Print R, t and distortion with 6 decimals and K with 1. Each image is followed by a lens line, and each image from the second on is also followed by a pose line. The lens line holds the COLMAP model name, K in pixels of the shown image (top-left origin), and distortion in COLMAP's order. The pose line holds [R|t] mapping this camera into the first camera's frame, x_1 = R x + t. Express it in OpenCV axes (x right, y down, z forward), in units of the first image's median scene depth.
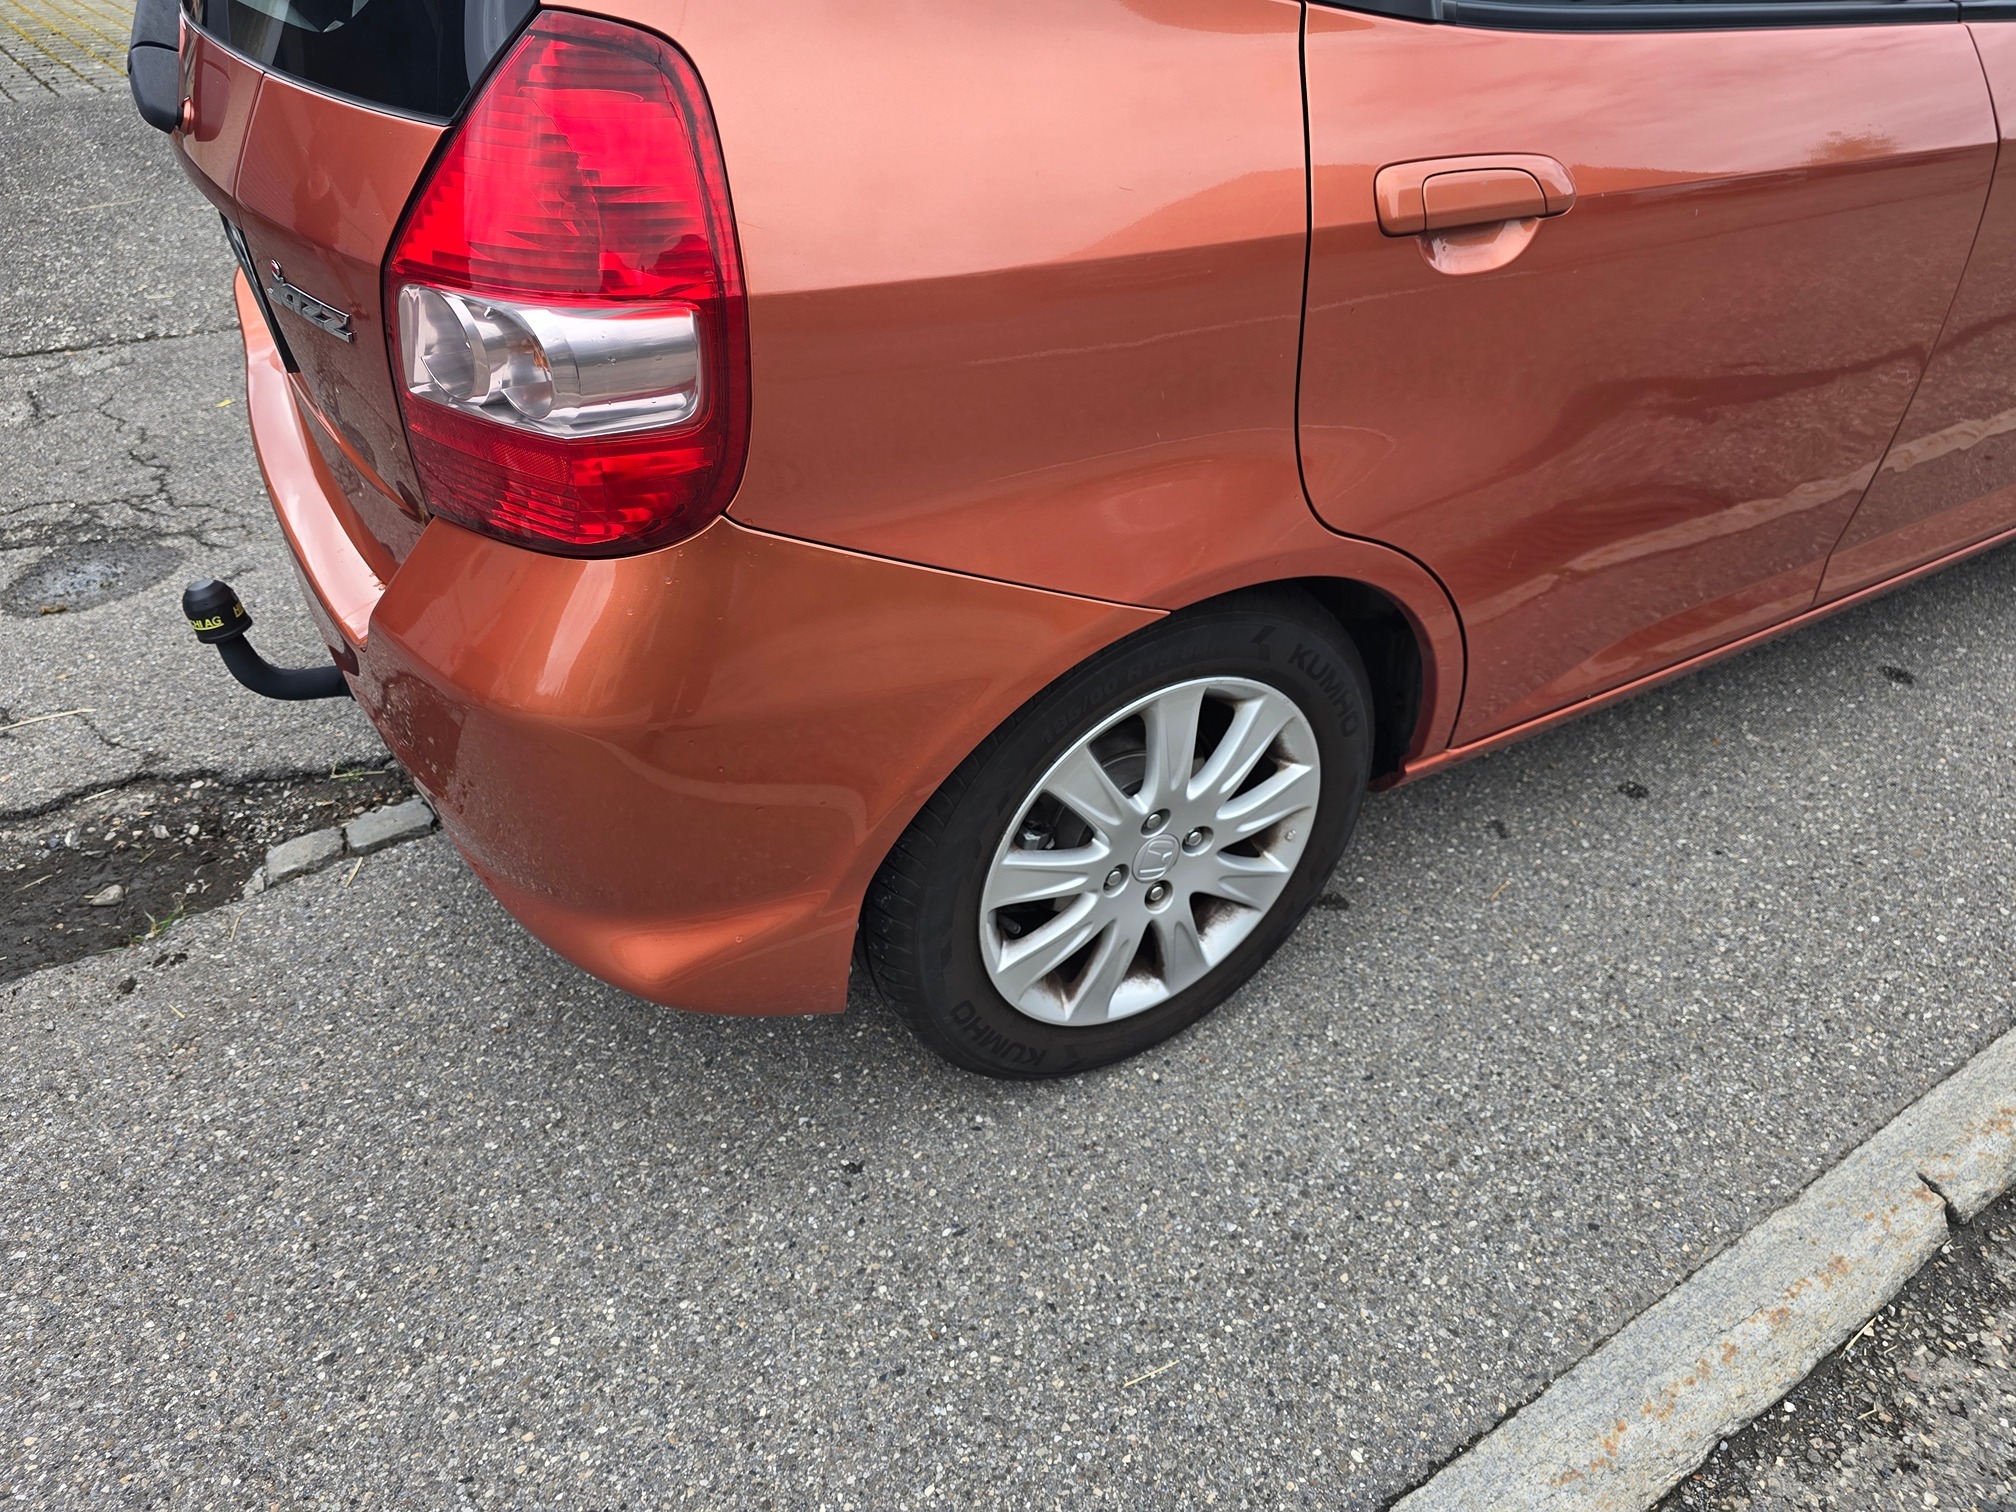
lens RADIAL K [[1390.7, 0, 1016.5], [0, 1390.7, 737.8], [0, 0, 1]] dist [0.010896, -0.011635]
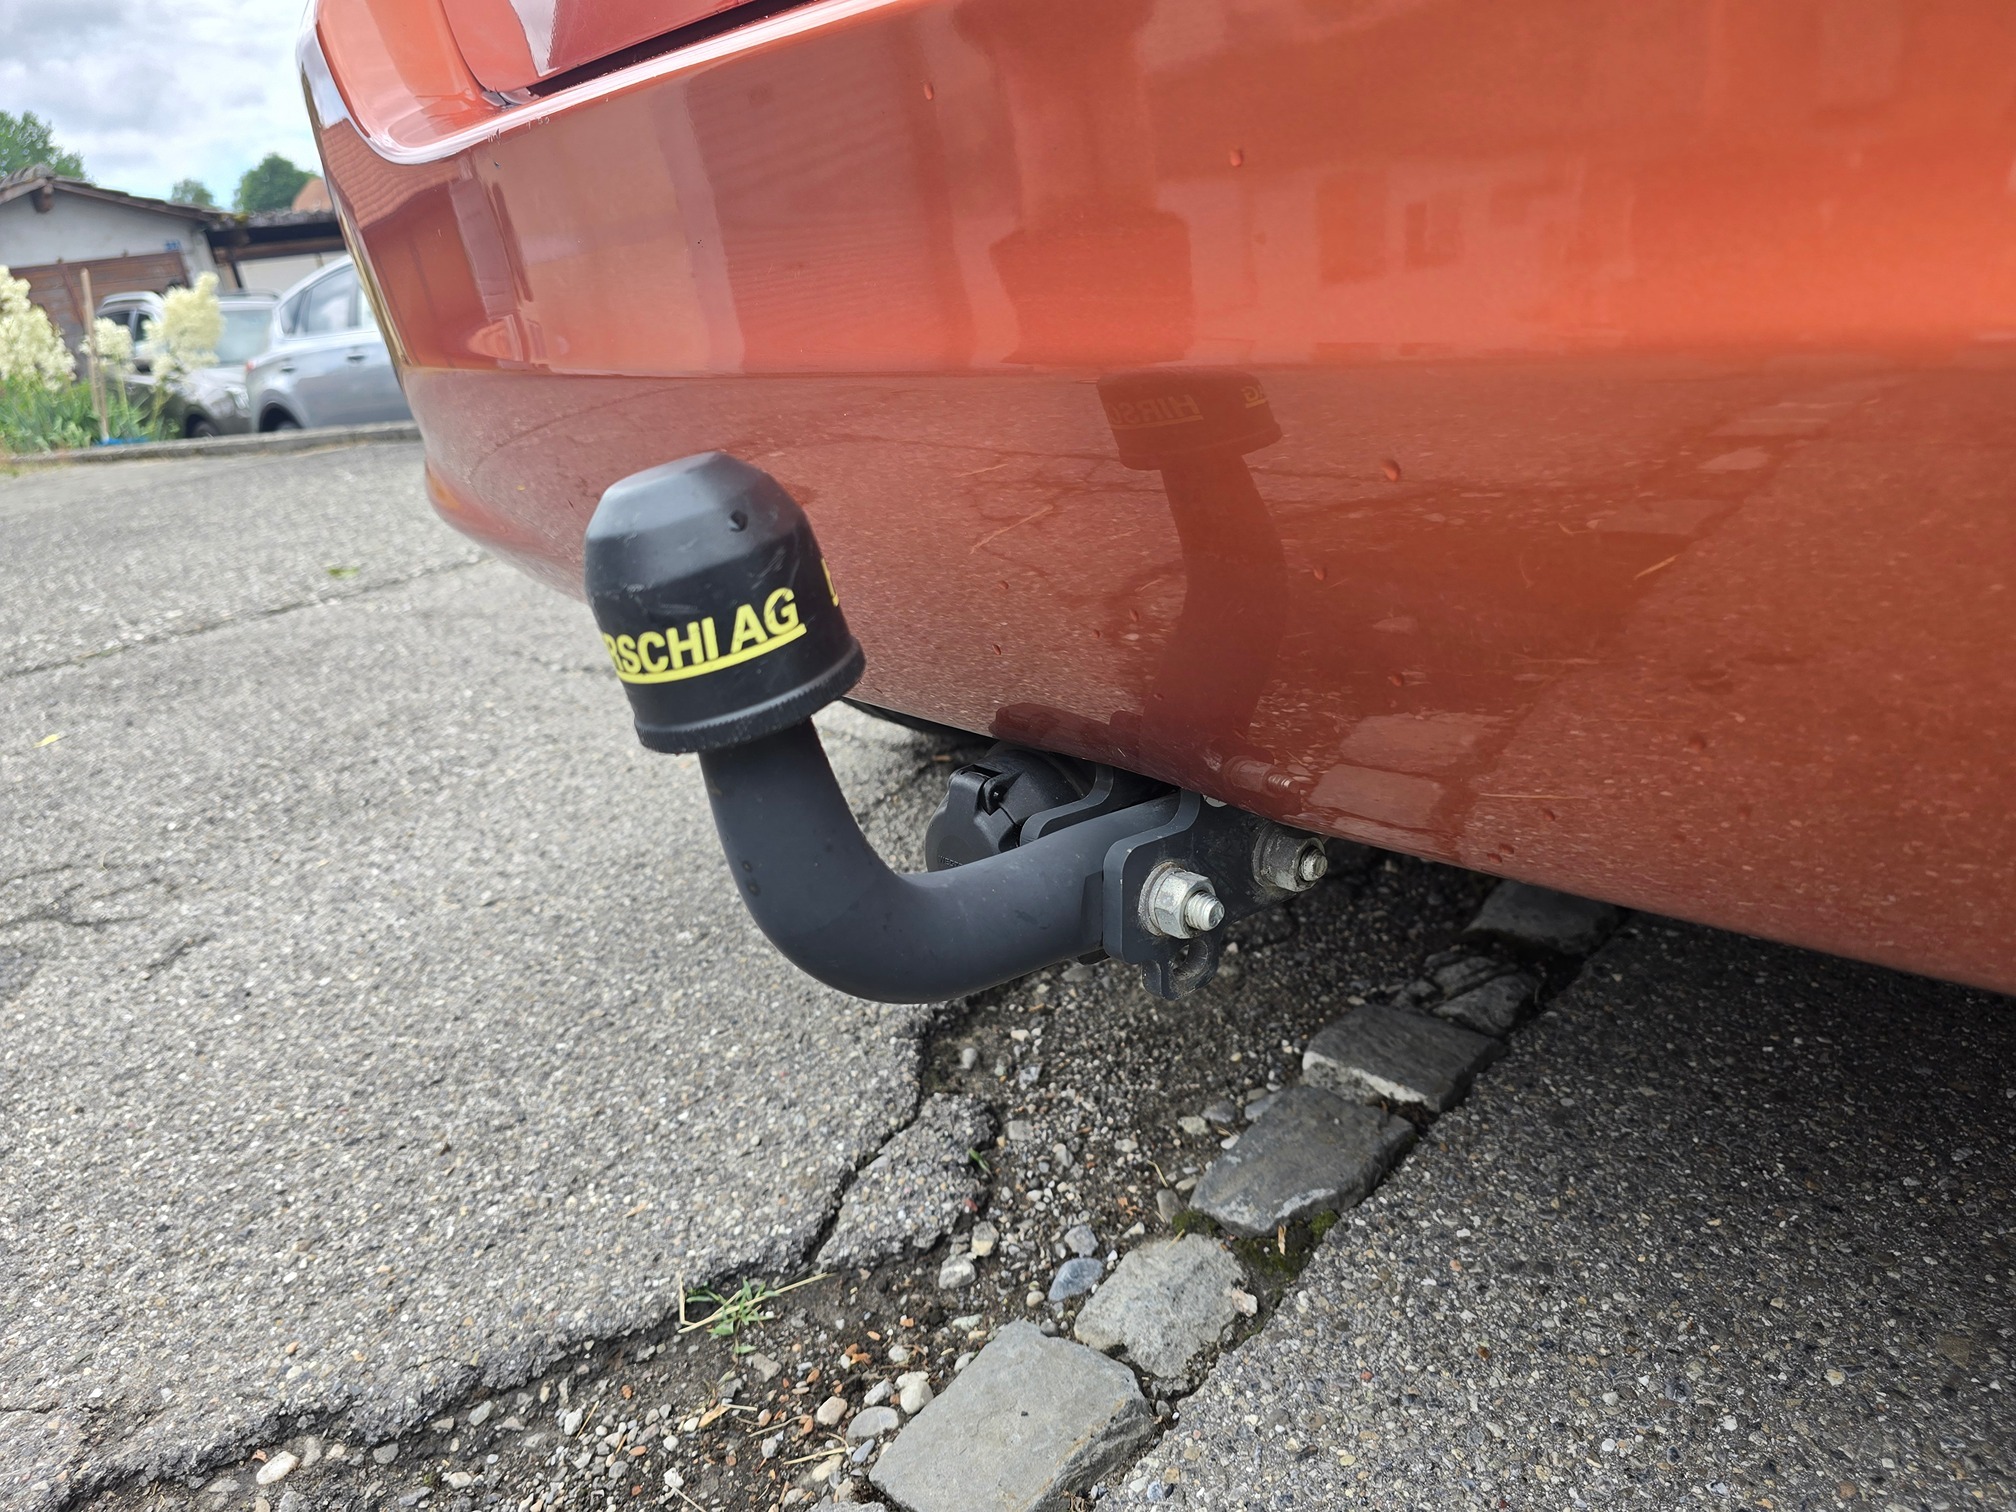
lens RADIAL K [[1390.7, 0, 1001.7], [0, 1390.7, 753.9], [0, 0, 1]] dist [0.010896, -0.011635]
pose [[0.964592, -0.194494, 0.178143, -0.448844], [0.234914, 0.940626, -0.245028, -0.003039], [-0.119909, 0.278200, 0.953009, 0.624895]]
